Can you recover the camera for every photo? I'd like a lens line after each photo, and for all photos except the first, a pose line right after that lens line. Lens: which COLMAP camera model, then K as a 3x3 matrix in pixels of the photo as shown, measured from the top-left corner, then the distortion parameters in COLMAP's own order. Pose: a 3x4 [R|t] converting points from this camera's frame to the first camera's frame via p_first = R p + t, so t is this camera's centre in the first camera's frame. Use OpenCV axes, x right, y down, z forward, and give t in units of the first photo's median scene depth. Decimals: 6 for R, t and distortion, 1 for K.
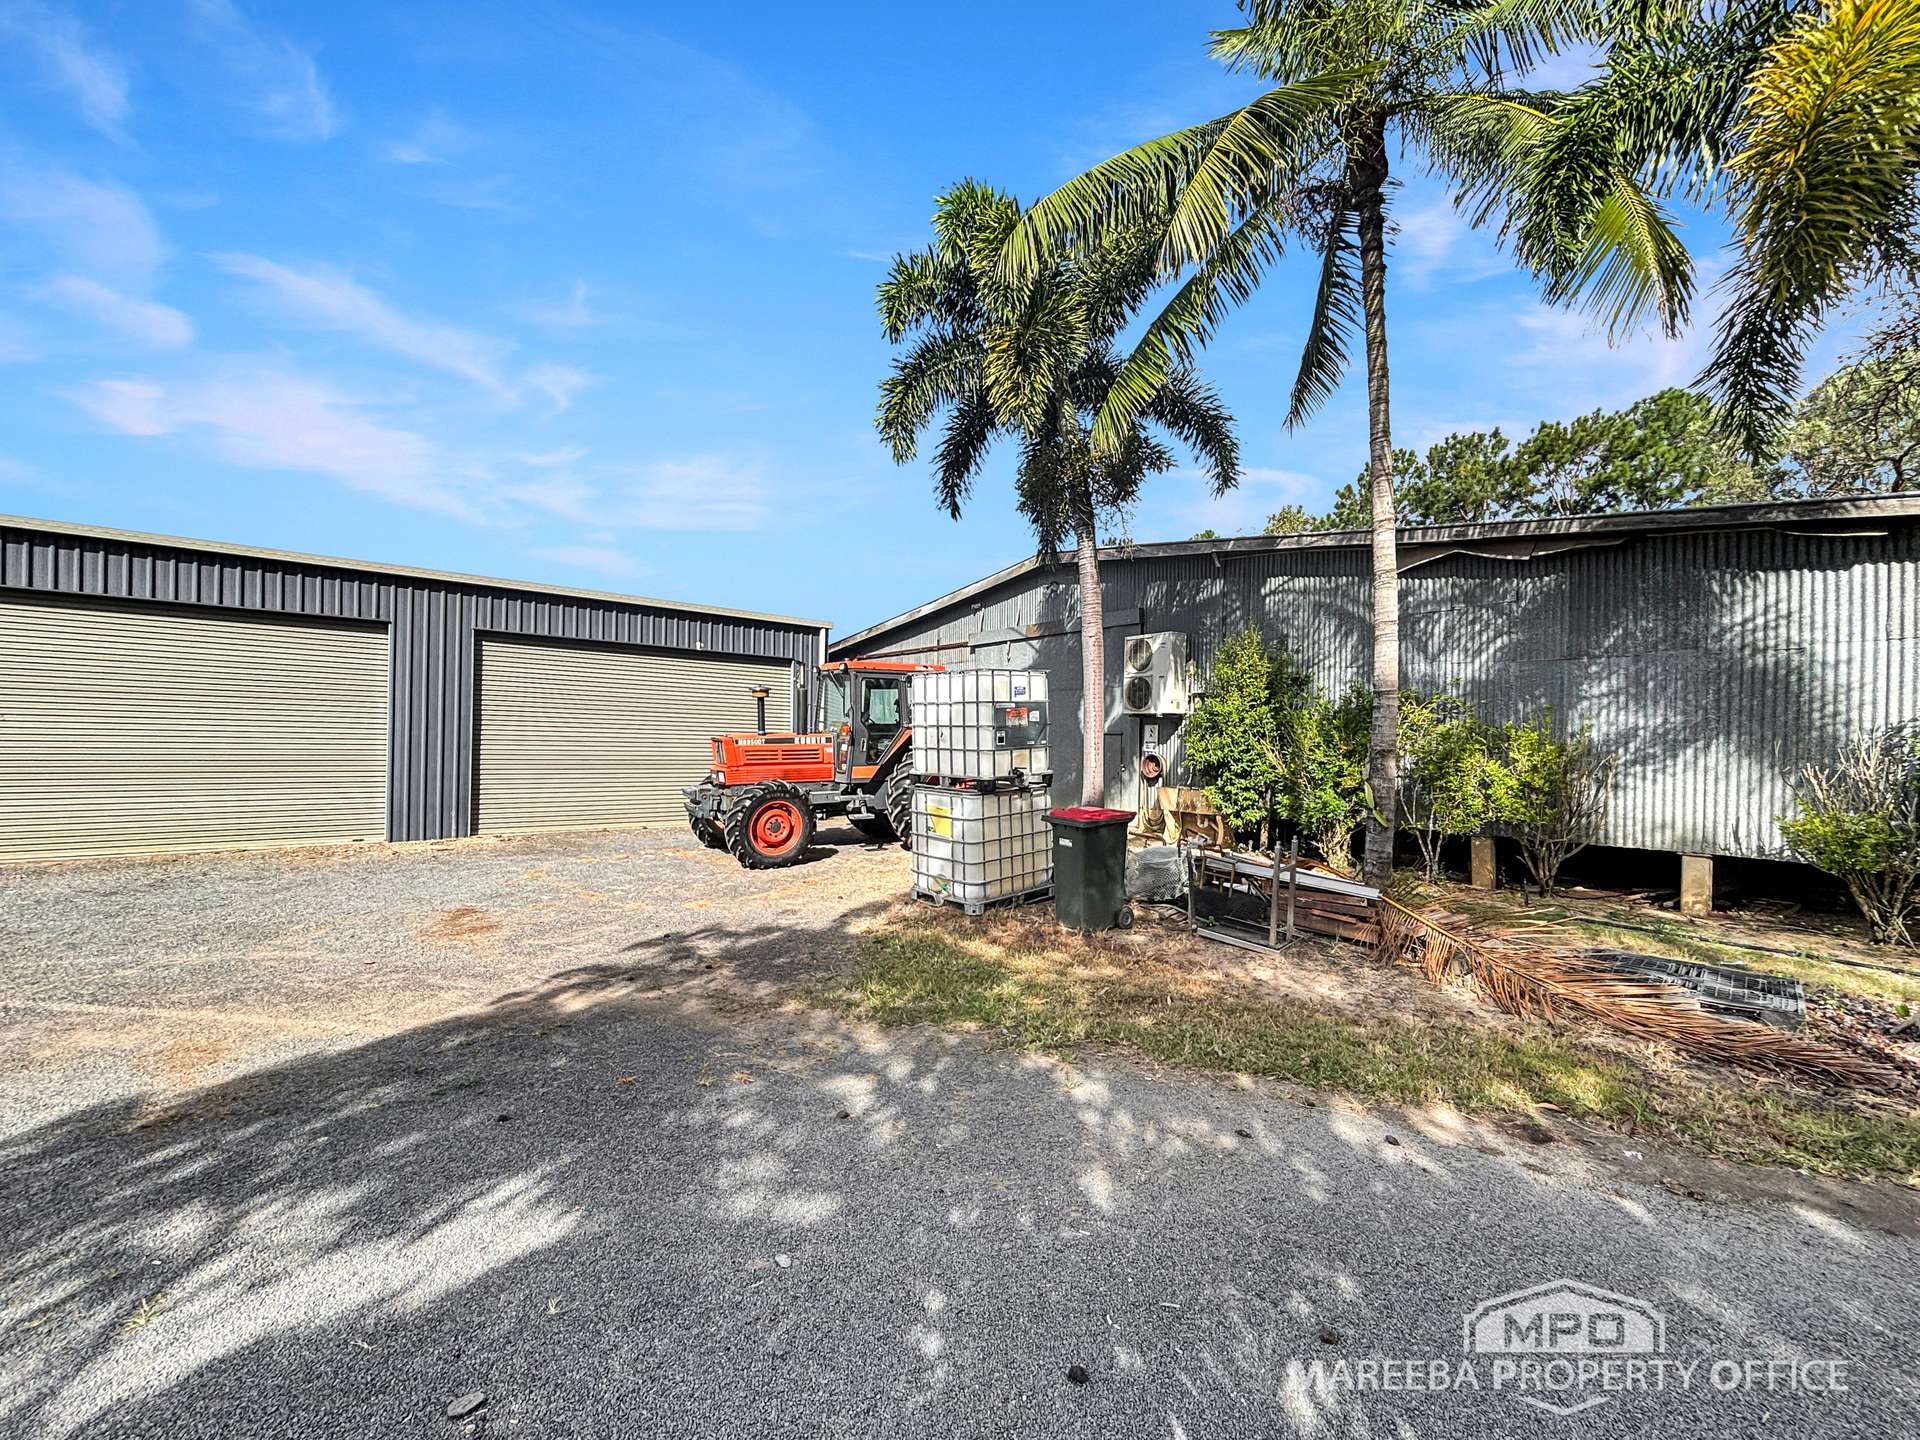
lens RADIAL K [[763.3, 0, 953.7], [0, 763.3, 731.4], [0, 0, 1]] dist [-0.009152, 0.000124]
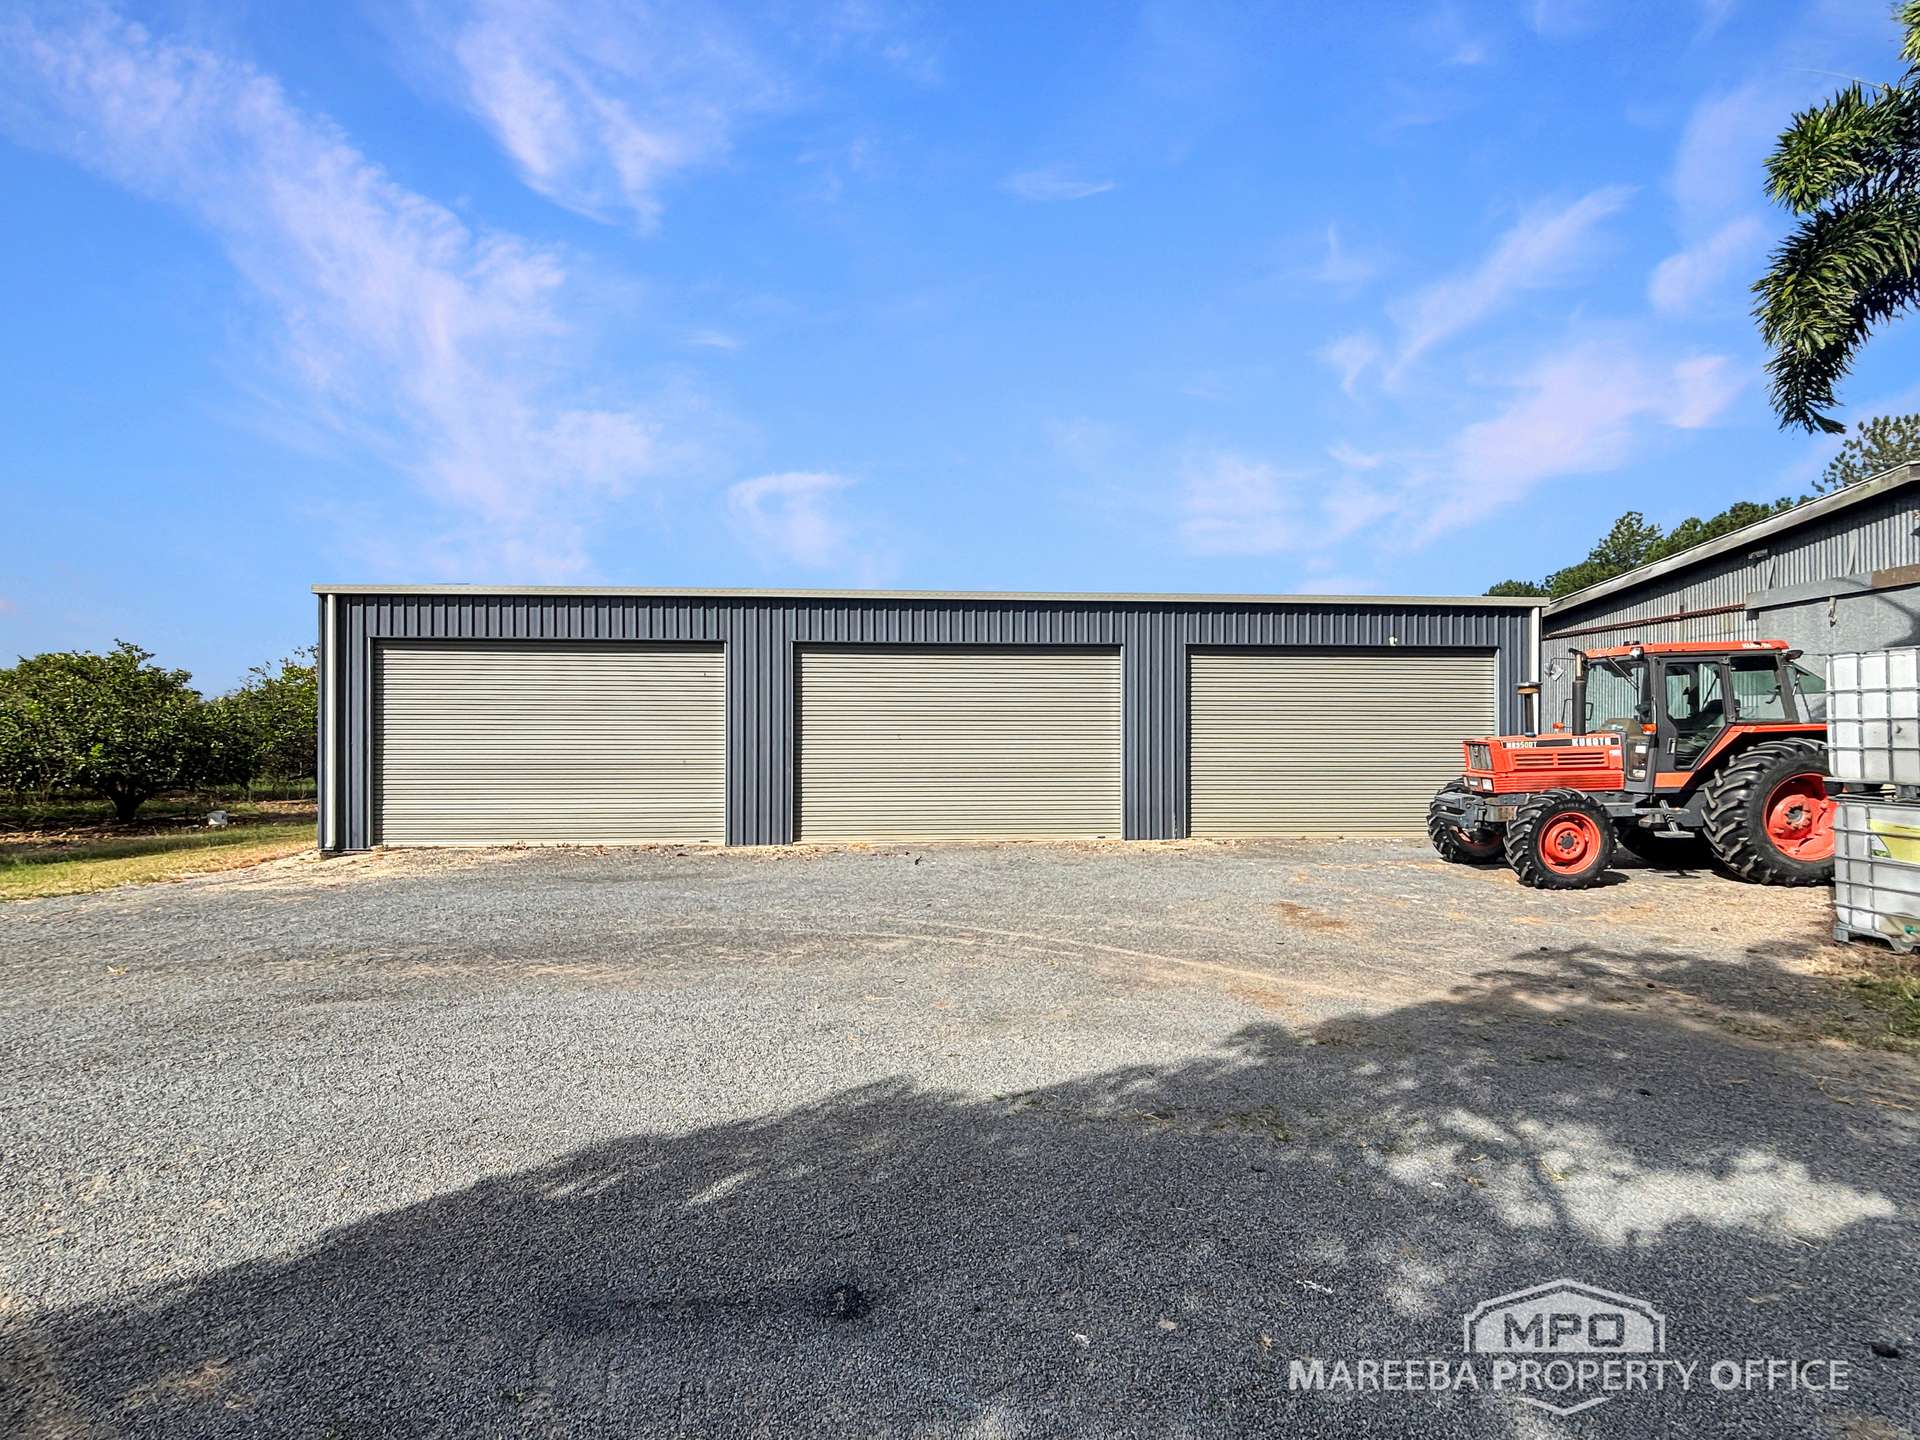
lens RADIAL K [[855.7, 0, 960.8], [0, 855.7, 724.3], [0, 0, 1]] dist [-0.004227, -0.001591]
pose [[0.818967, -0.031382, -0.572982, -0.237017], [0.024318, 0.999505, -0.019984, -0.006215], [0.573325, 0.002433, 0.819325, -0.193255]]
